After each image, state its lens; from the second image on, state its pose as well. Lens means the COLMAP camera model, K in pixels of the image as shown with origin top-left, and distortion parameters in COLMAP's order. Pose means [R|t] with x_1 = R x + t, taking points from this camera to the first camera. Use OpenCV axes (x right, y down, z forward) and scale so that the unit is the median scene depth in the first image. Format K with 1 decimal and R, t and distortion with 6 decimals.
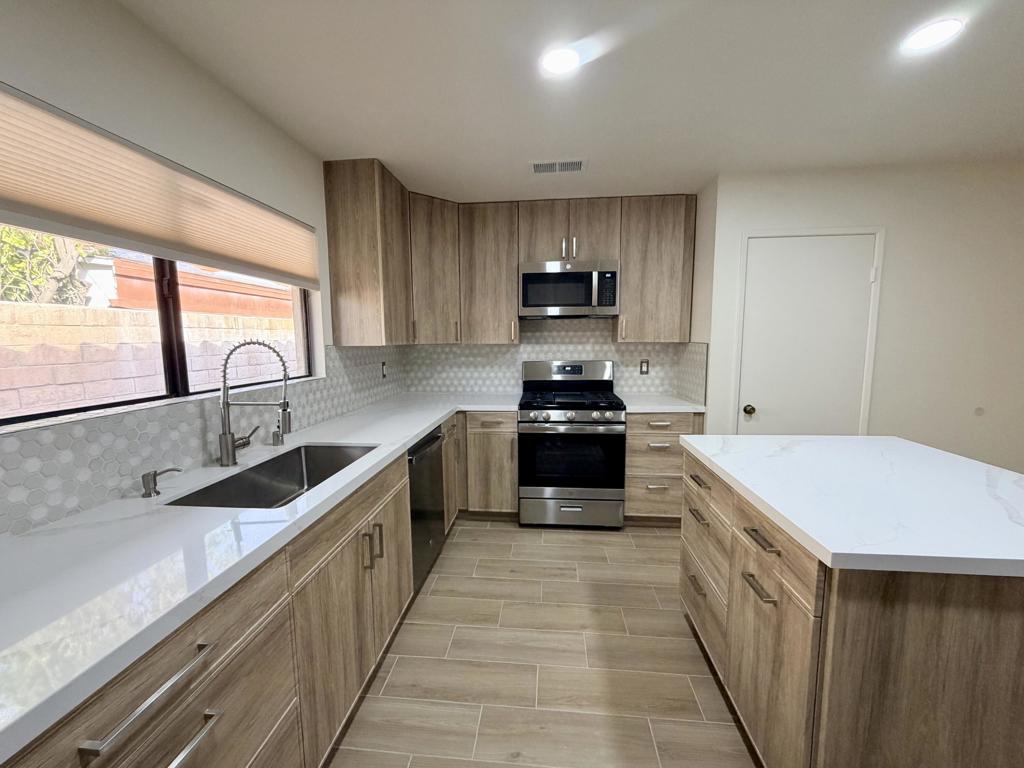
lens RADIAL K [[410.5, 0, 512.0], [0, 410.5, 384.0], [0, 0, 1]] dist [0.000718, 0.000047]
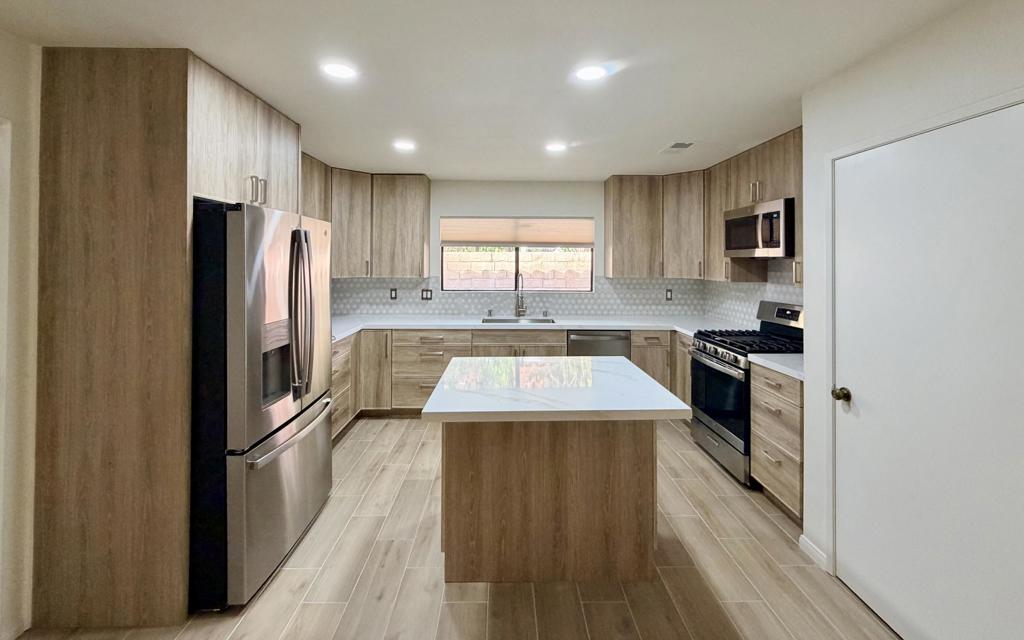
lens RADIAL K [[407.1, 0, 507.6], [0, 407.1, 257.1], [0, 0, 1]] dist [-0.000116, 0.000074]
pose [[0.107476, -0.001028, -0.994207, 1.190119], [-0.115411, 0.993226, -0.013503, -0.093556], [0.987486, 0.116193, 0.106630, 0.330761]]
